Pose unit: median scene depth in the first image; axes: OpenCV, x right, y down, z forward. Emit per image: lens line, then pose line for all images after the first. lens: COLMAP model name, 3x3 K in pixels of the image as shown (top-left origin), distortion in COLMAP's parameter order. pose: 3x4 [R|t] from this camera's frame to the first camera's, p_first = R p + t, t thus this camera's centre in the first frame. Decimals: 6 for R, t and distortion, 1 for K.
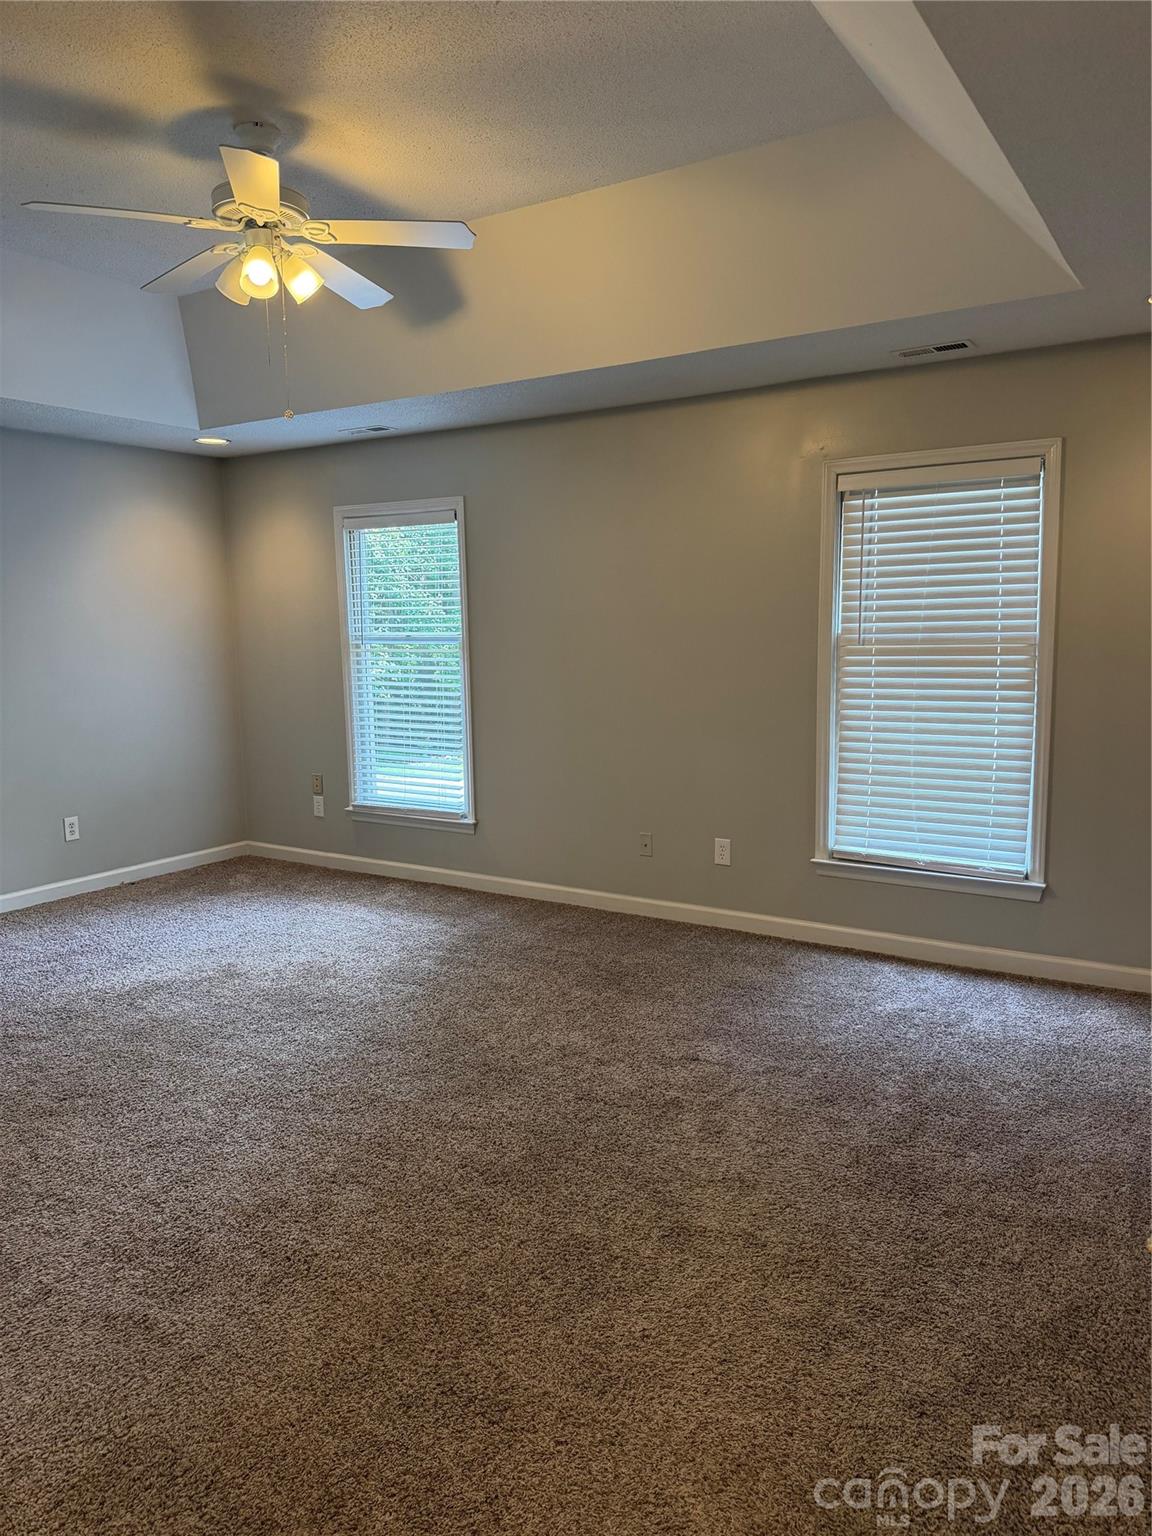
lens RADIAL K [[1082.2, 0, 576.0], [0, 1082.2, 768.0], [0, 0, 1]] dist [-0.025135, -0.002972]
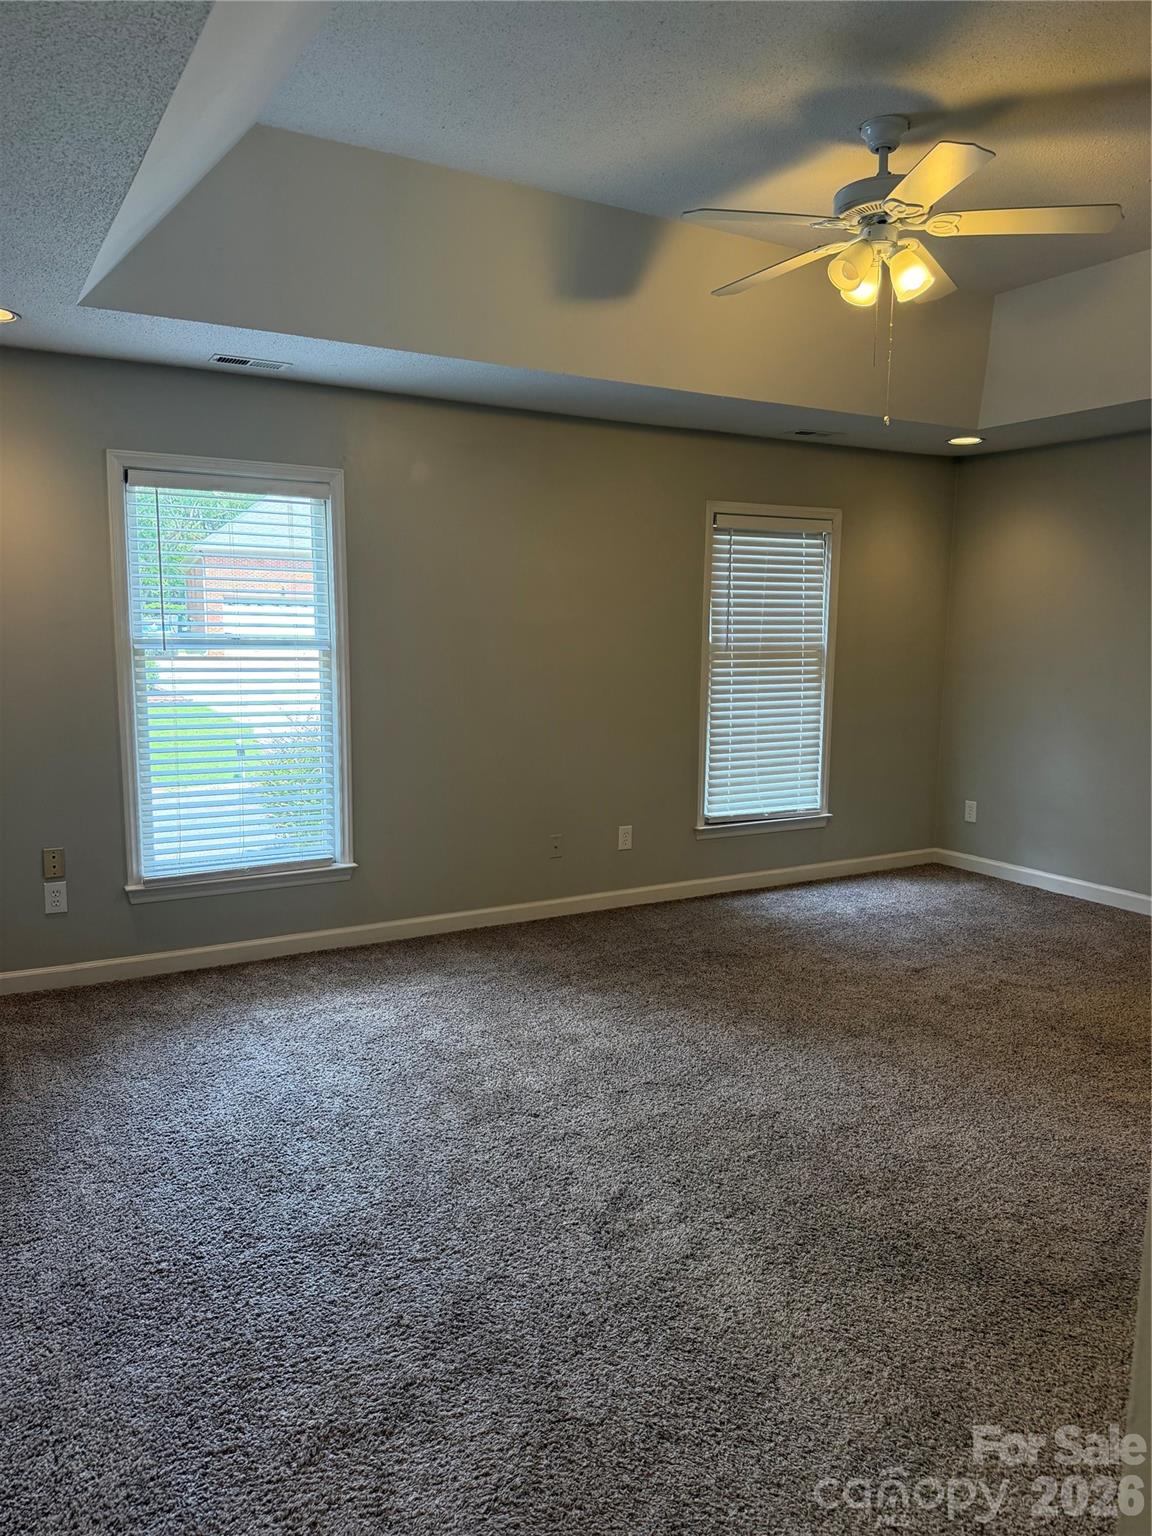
lens RADIAL K [[1079.3, 0, 576.0], [0, 1079.3, 768.0], [0, 0, 1]] dist [0.010349, -0.007228]
pose [[0.456848, -0.099291, 0.883986, -0.947357], [0.101756, 0.993061, 0.058955, -0.070673], [-0.883706, 0.063017, 0.463782, 0.579434]]
